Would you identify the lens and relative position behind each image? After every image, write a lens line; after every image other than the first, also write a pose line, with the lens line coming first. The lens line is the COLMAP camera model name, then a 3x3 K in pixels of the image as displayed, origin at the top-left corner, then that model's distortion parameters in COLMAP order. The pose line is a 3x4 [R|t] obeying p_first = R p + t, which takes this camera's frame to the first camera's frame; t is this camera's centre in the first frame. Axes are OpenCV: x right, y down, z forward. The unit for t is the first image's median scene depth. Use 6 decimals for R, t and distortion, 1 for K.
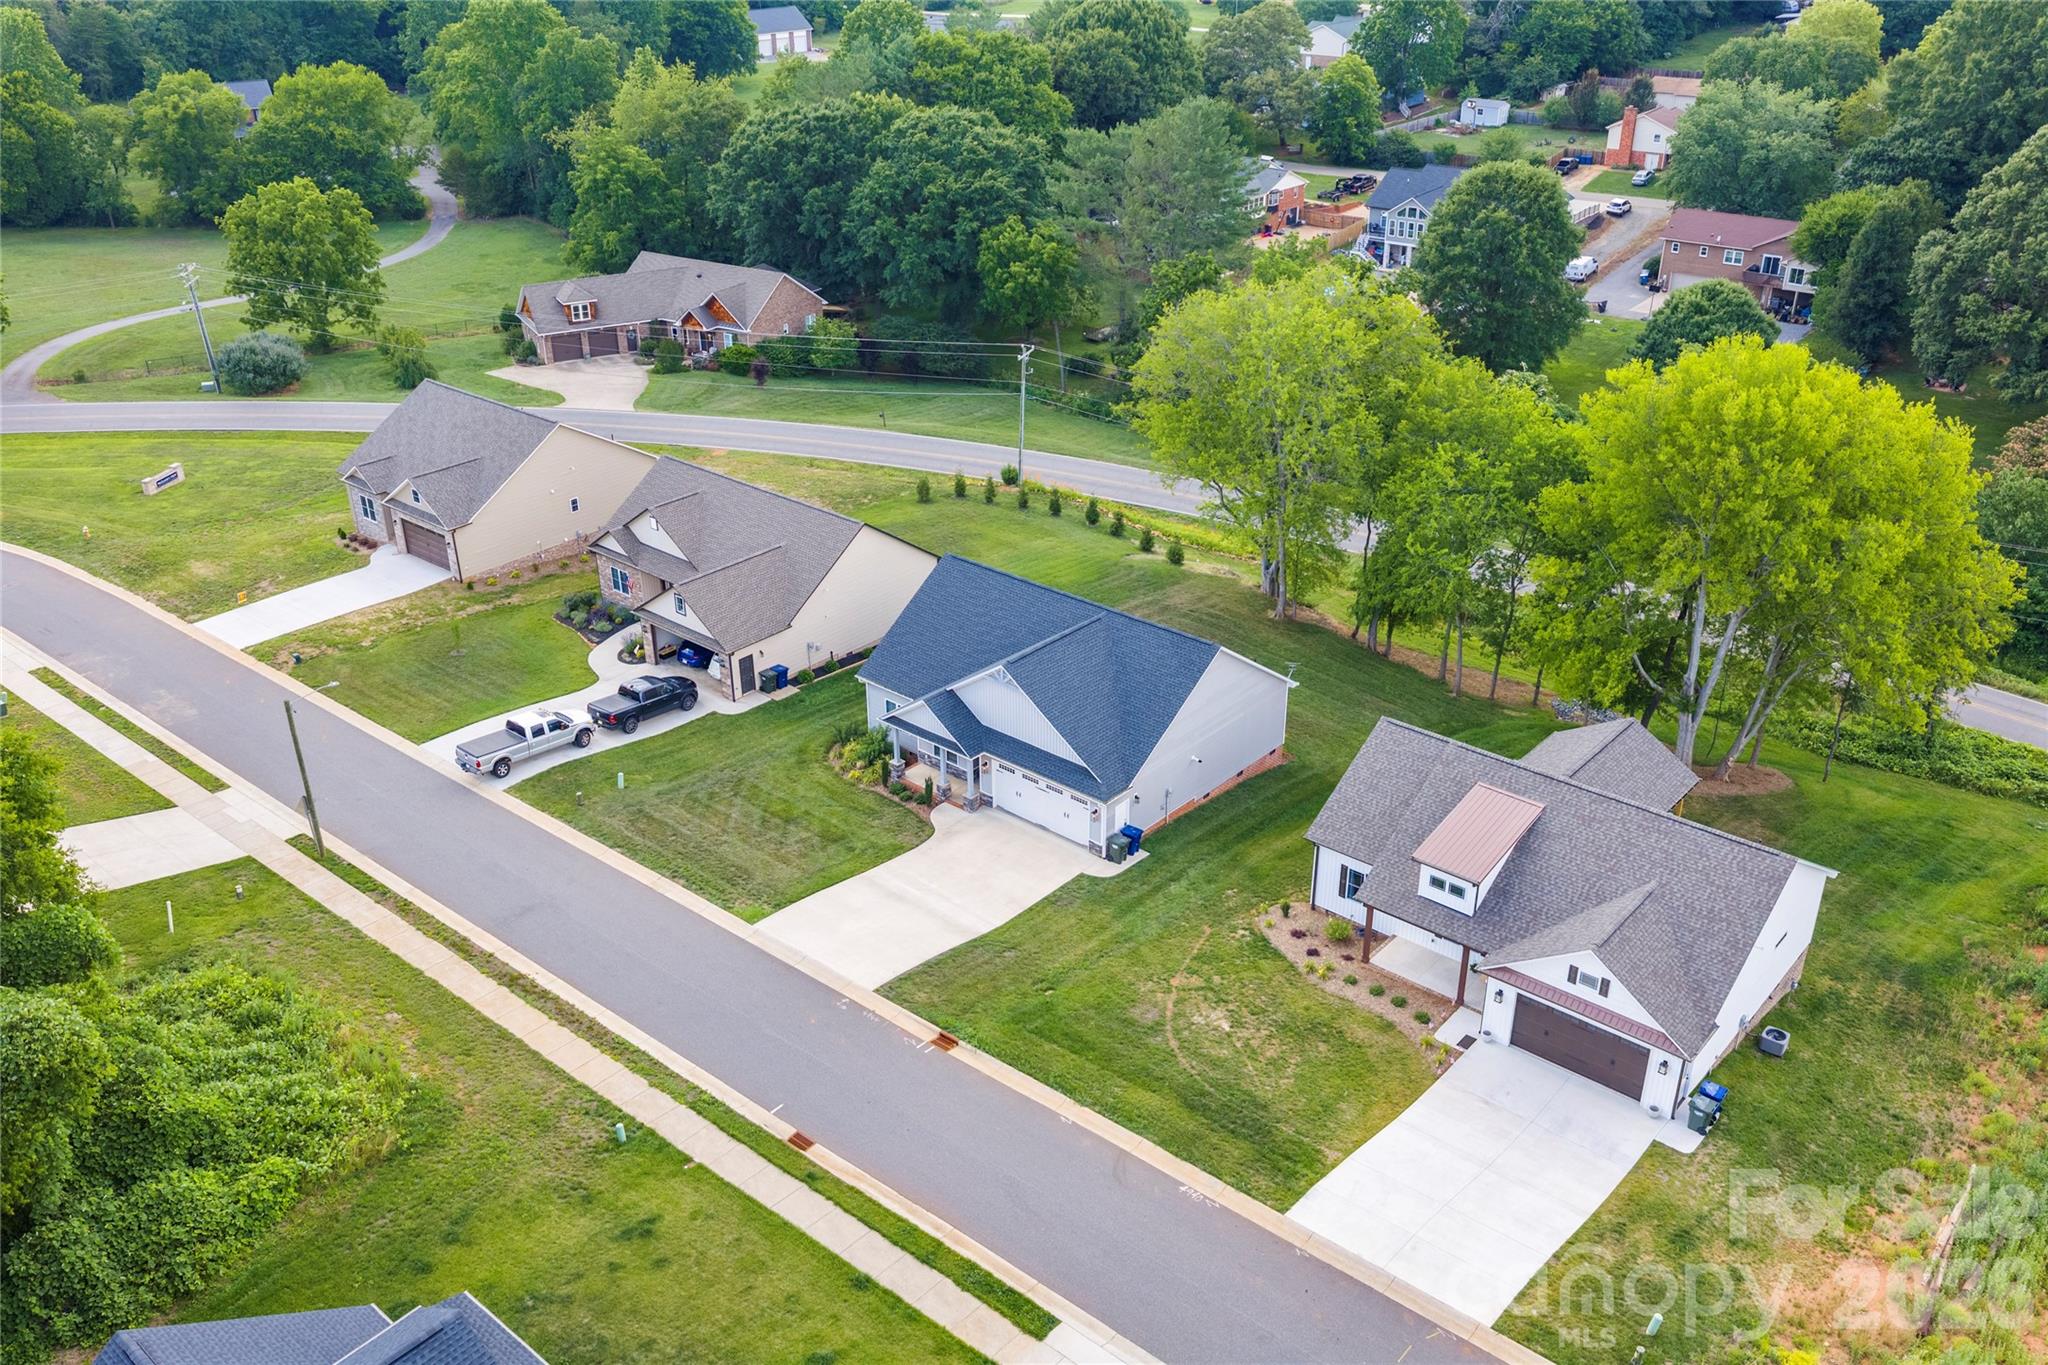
lens RADIAL K [[1724.4, 0, 1028.0], [0, 1724.4, 696.7], [0, 0, 1]] dist [-0.003065, -0.005088]
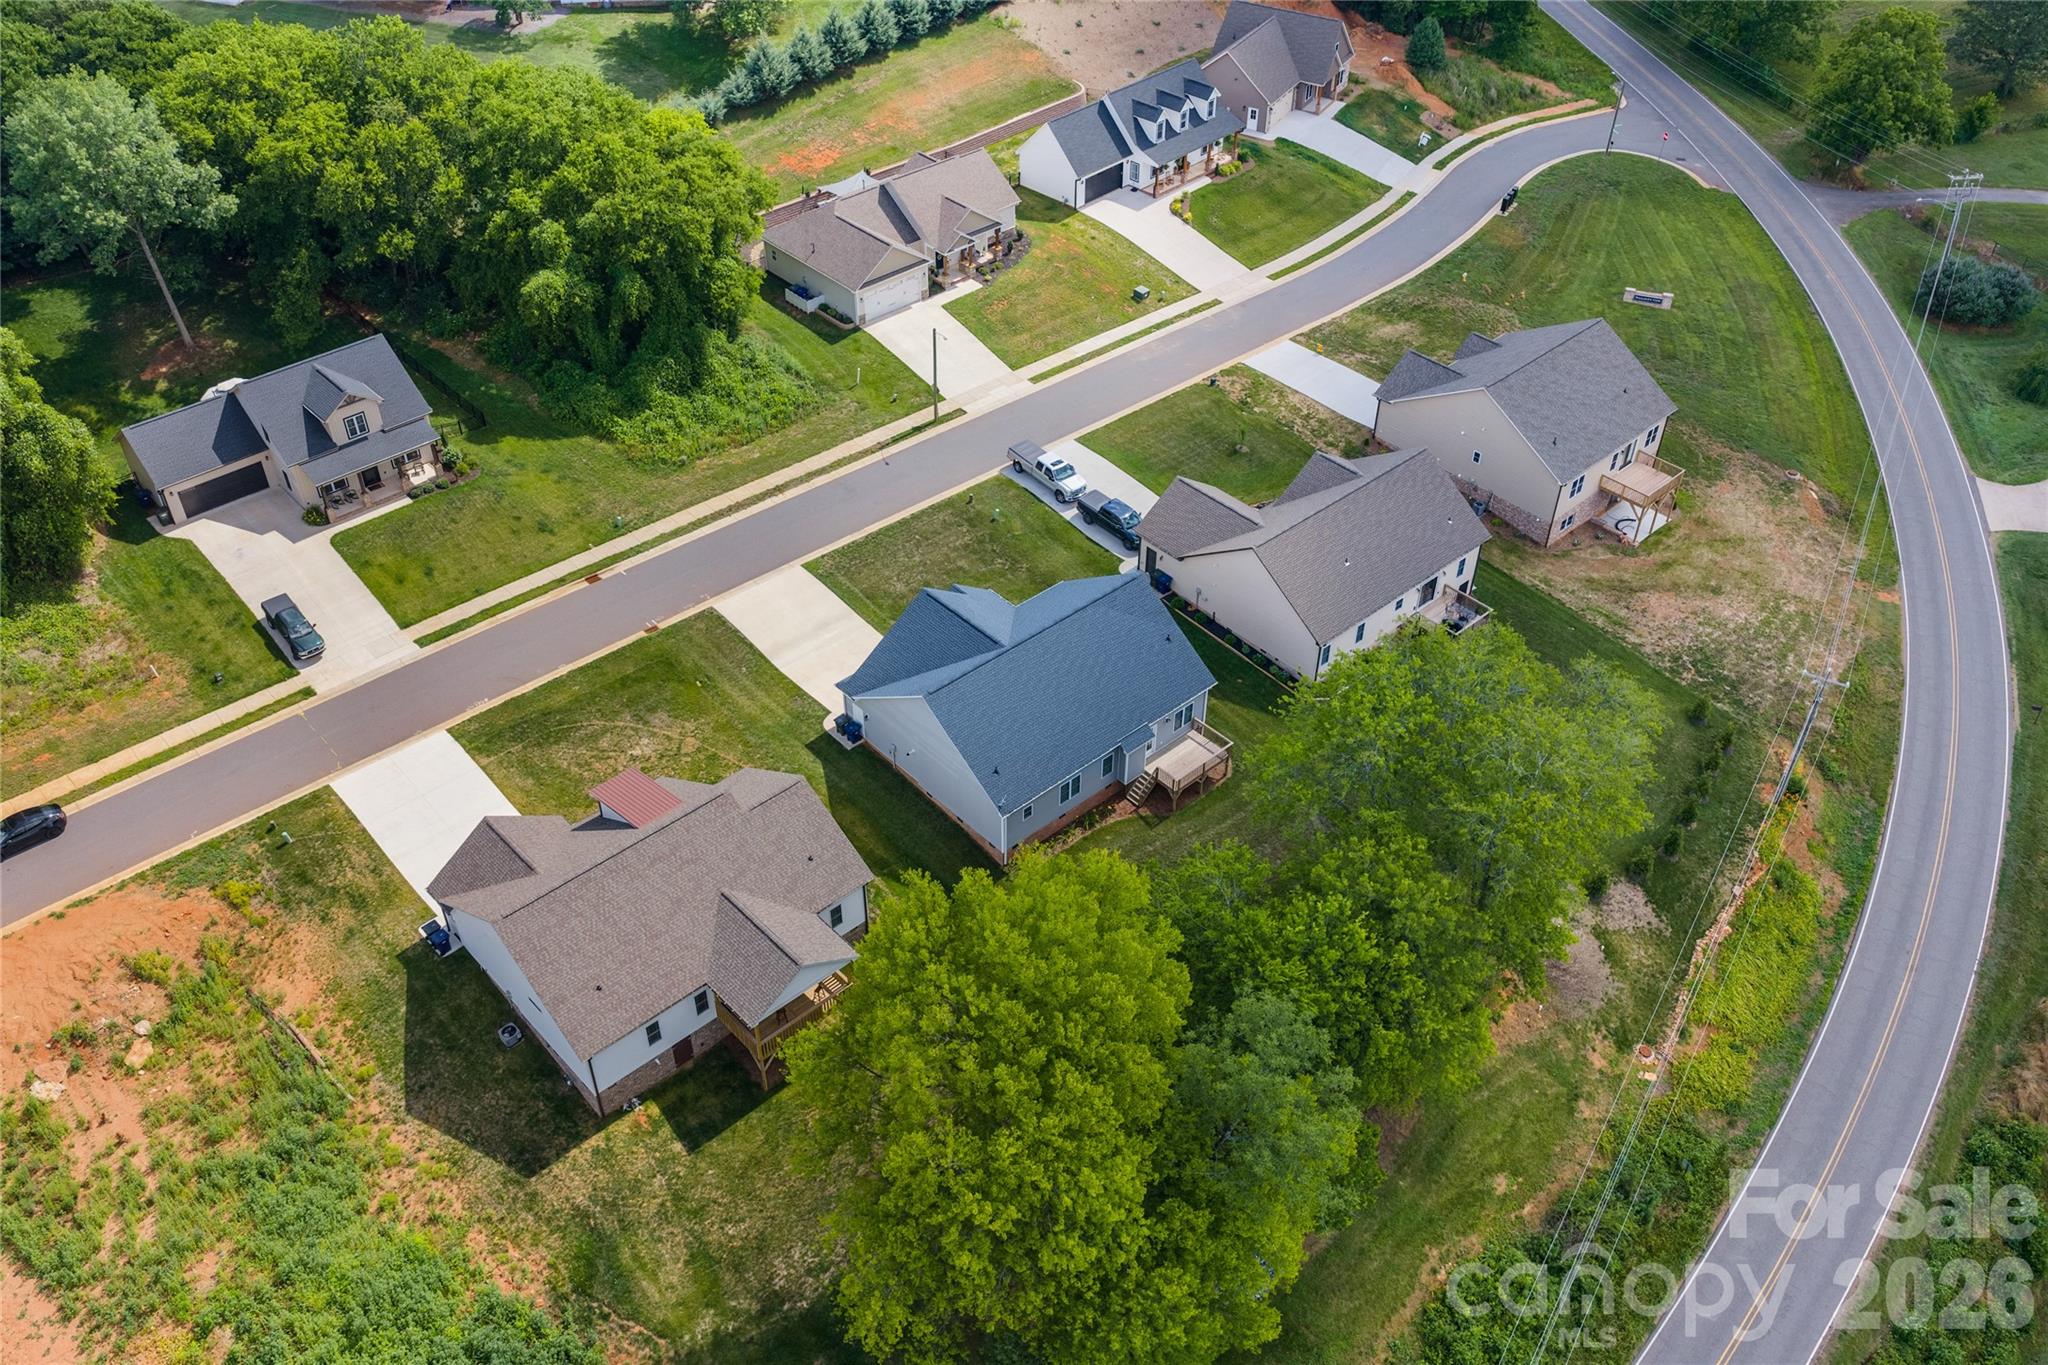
lens RADIAL K [[1724.4, 0, 1028.0], [0, 1724.4, 696.7], [0, 0, 1]] dist [-0.003065, -0.005088]
pose [[-0.114311, 0.653281, -0.748436, 1.173348], [-0.461256, 0.632346, 0.622400, -0.948639], [0.879873, 0.416367, 0.229046, 0.904611]]
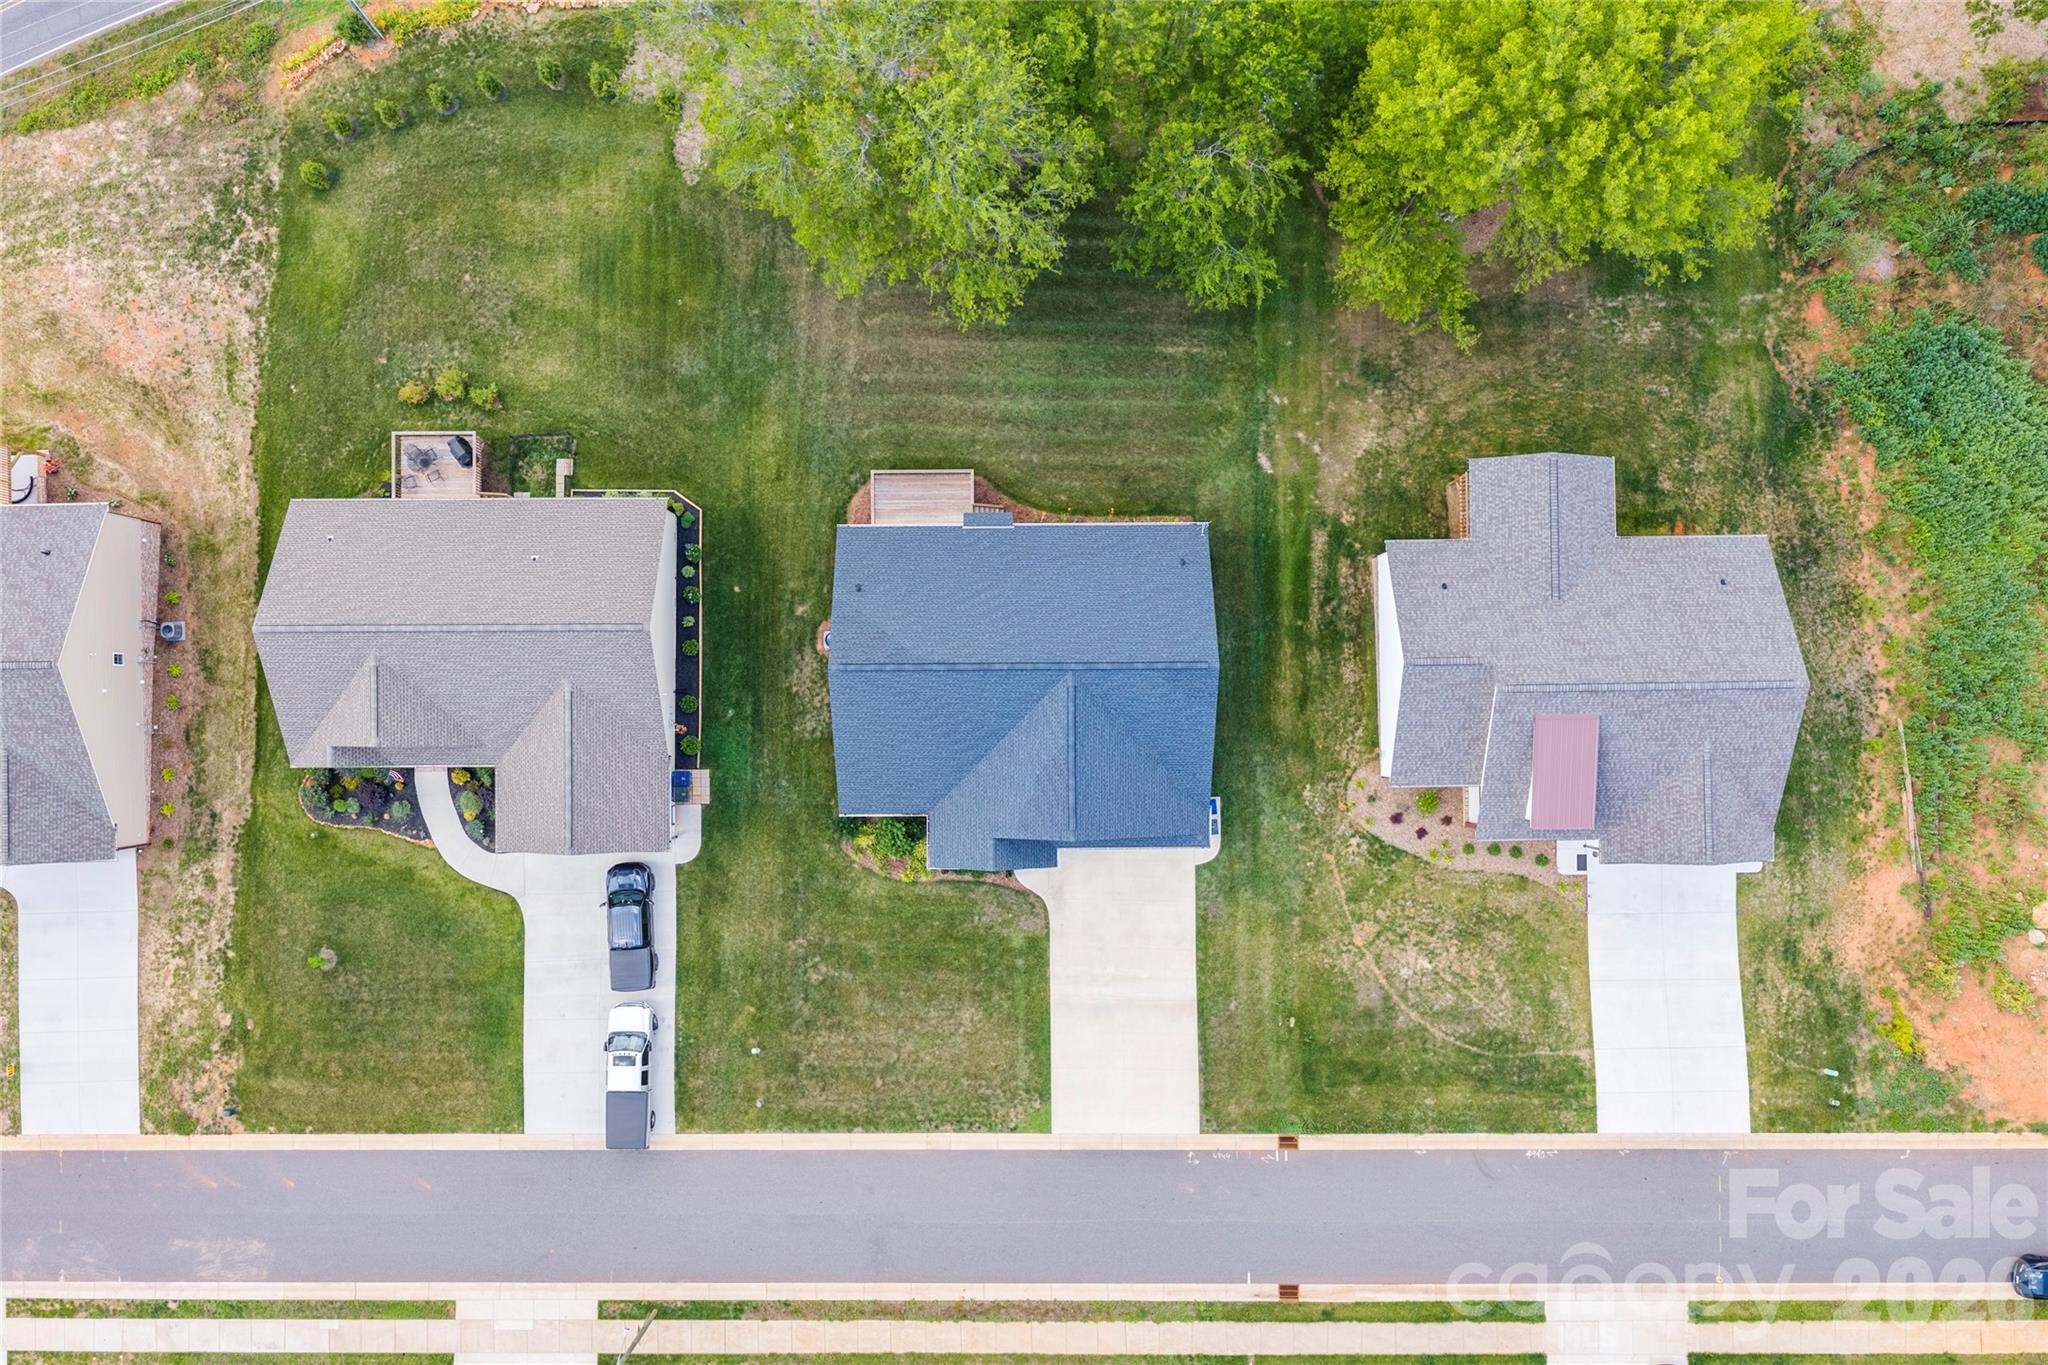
lens RADIAL K [[1724.4, 0, 1028.0], [0, 1724.4, 696.7], [0, 0, 1]] dist [-0.003065, -0.005088]
pose [[0.748826, -0.662454, 0.020346, -0.000168], [0.291562, 0.356834, 0.887503, -1.054469], [-0.595190, -0.658653, 0.460353, 0.696337]]
